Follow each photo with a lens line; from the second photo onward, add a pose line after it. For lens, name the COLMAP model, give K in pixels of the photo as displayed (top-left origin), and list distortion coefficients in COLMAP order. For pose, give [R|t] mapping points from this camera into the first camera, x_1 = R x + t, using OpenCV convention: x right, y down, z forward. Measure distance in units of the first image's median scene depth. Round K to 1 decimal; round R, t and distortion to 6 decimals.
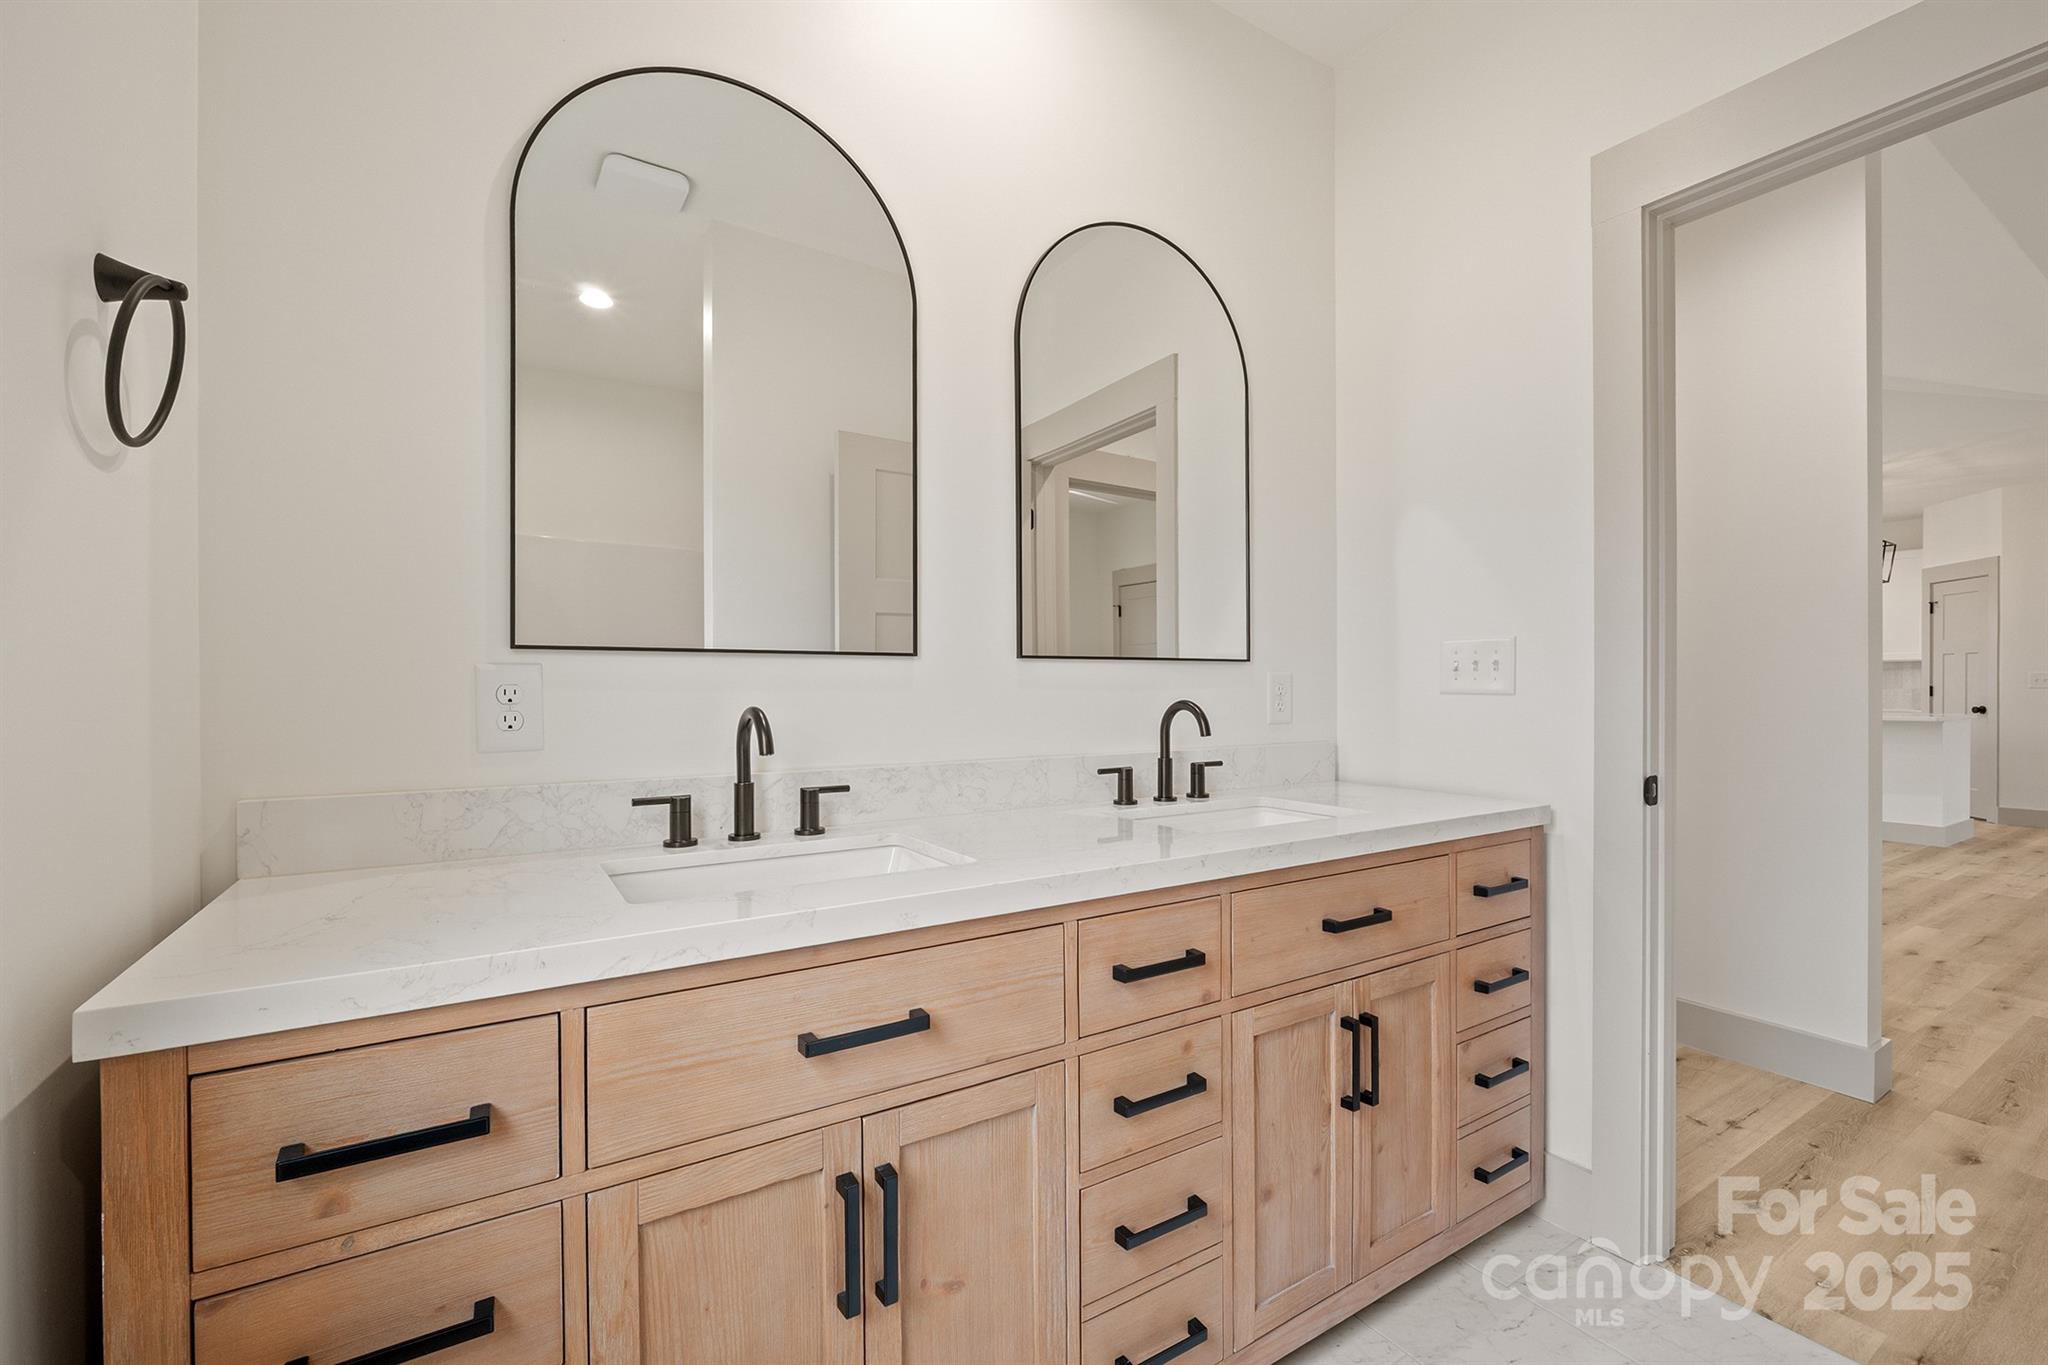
lens RADIAL K [[854.7, 0, 1016.1], [0, 854.7, 689.1], [0, 0, 1]] dist [-0.003805, -0.000797]
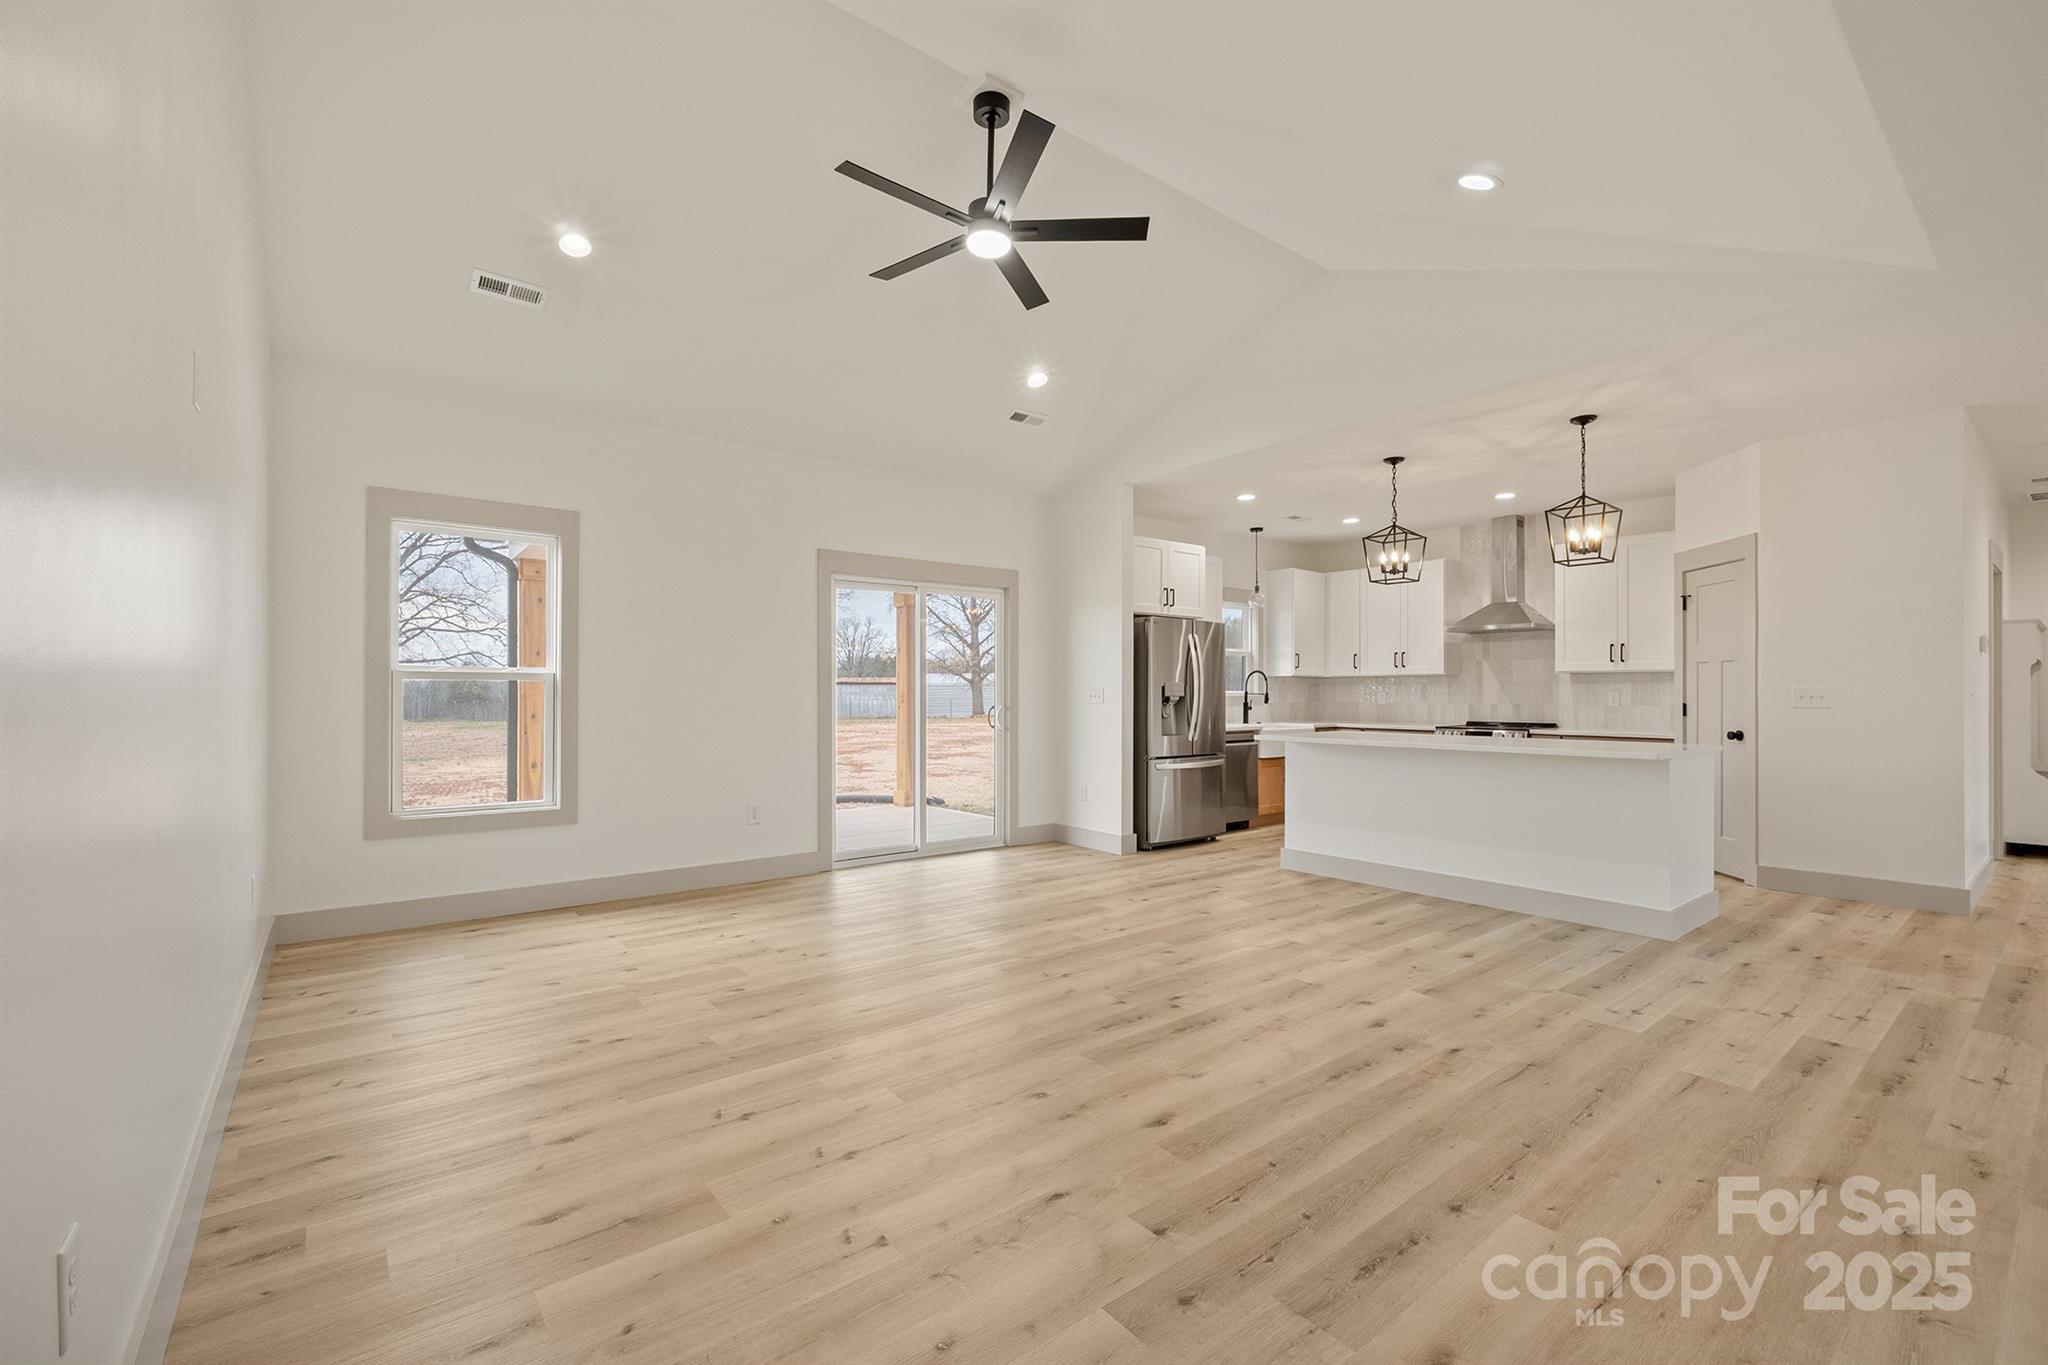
lens RADIAL K [[854.7, 0, 1016.1], [0, 854.7, 689.1], [0, 0, 1]] dist [-0.003805, -0.000797]
pose [[0.994111, 0.005716, 0.108213, 0.414350], [-0.004636, 0.999937, -0.010233, -0.006398], [-0.108265, 0.009671, 0.994075, 0.314045]]
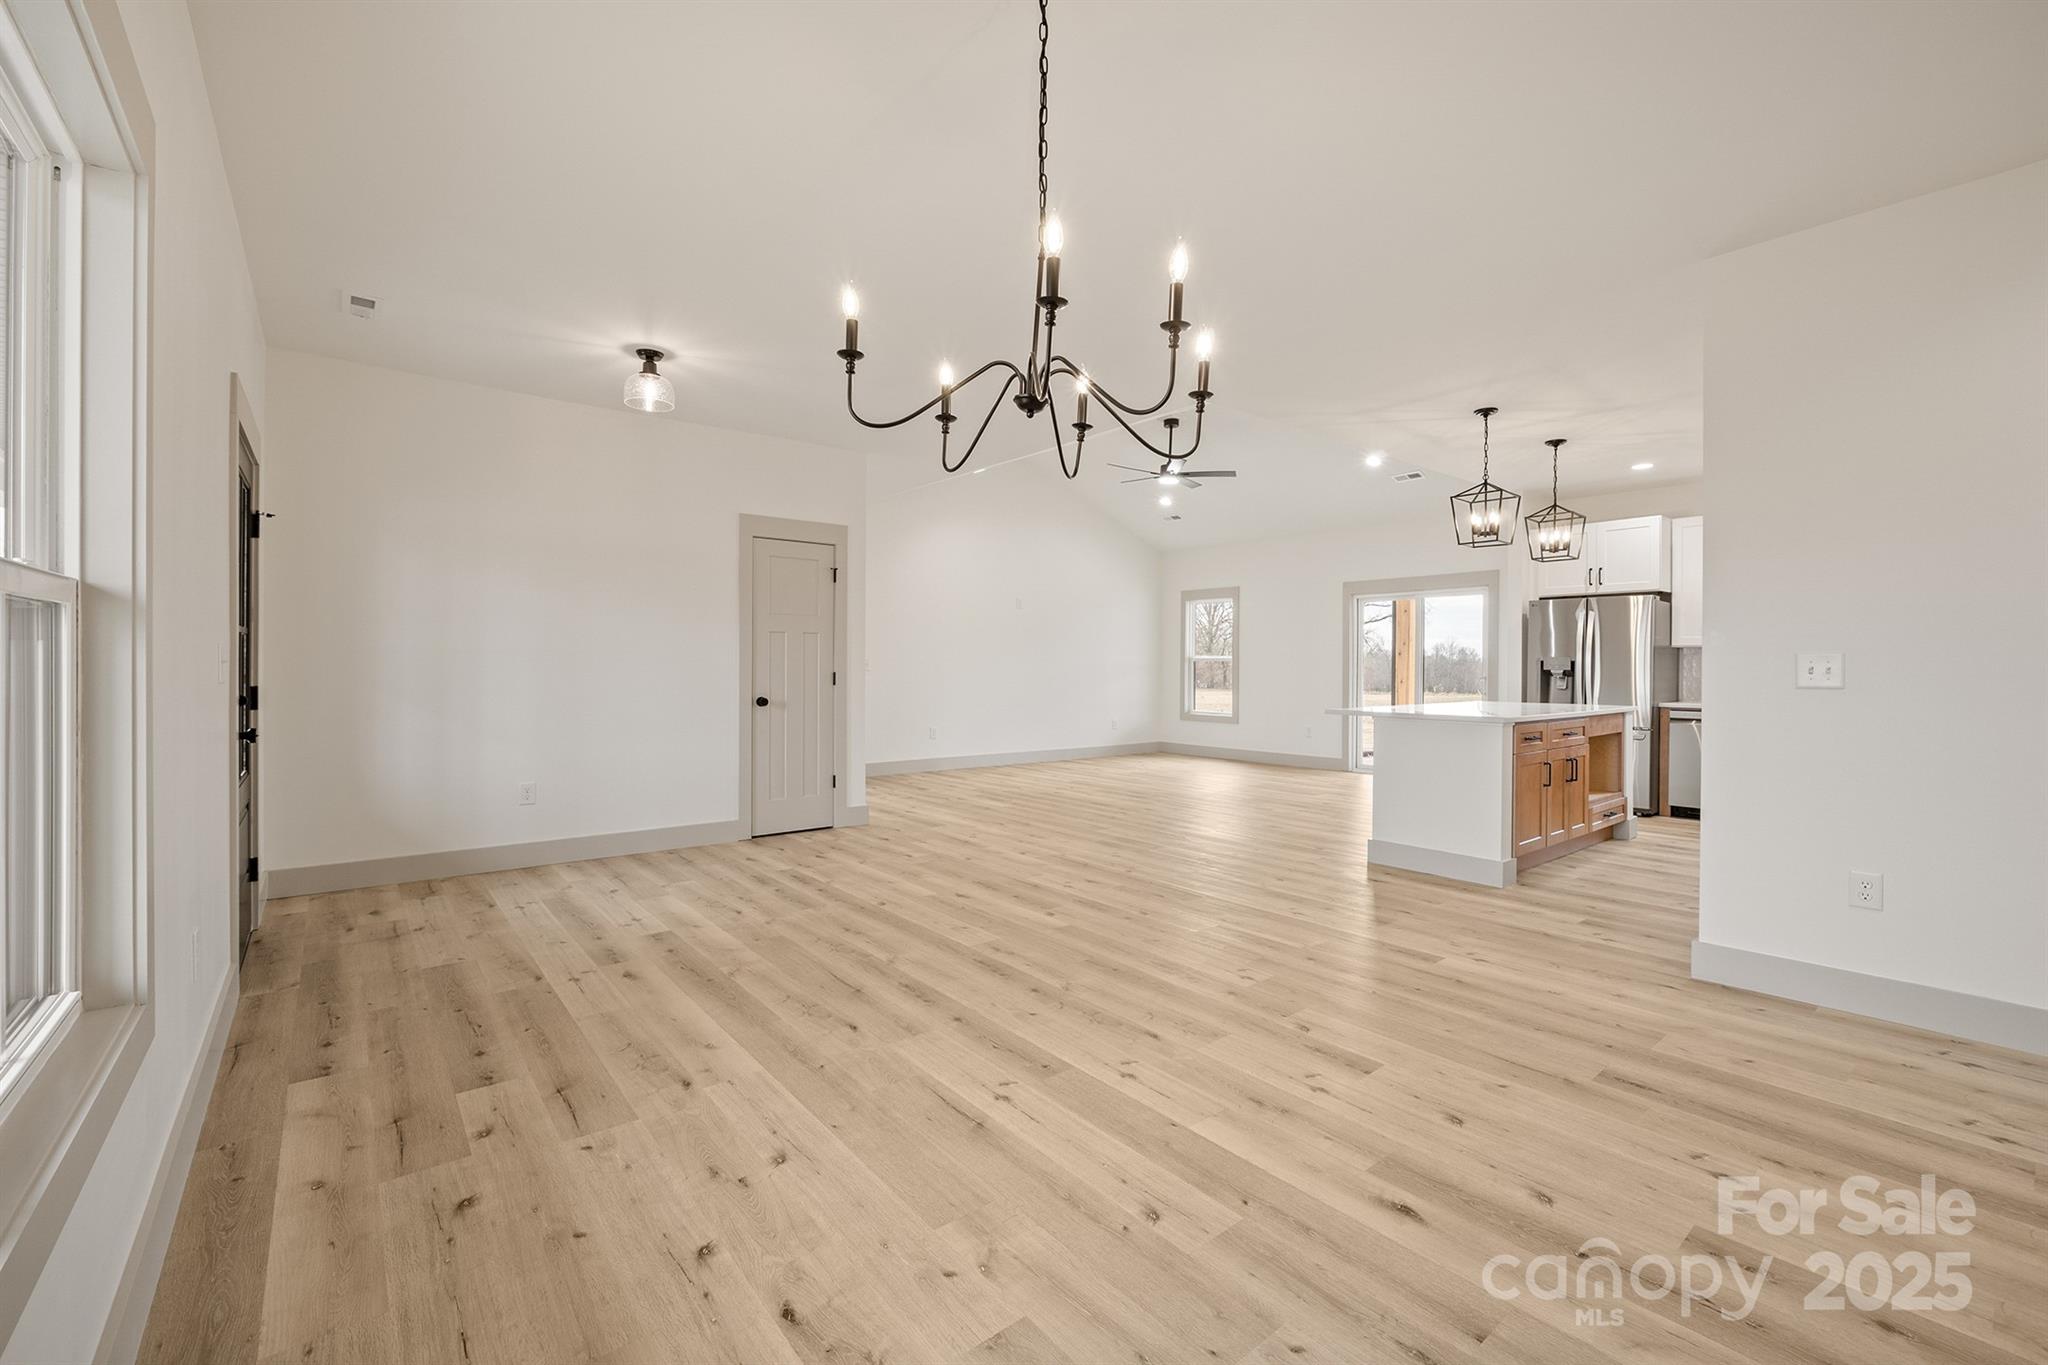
lens RADIAL K [[859.7, 0, 1033.7], [0, 859.7, 670.5], [0, 0, 1]] dist [-0.001666, -0.000112]
pose [[0.128312, 0.008048, -0.991701, 1.617681], [-0.011218, 0.999915, 0.006663, -0.007888], [0.991670, 0.010270, 0.128391, 0.460286]]
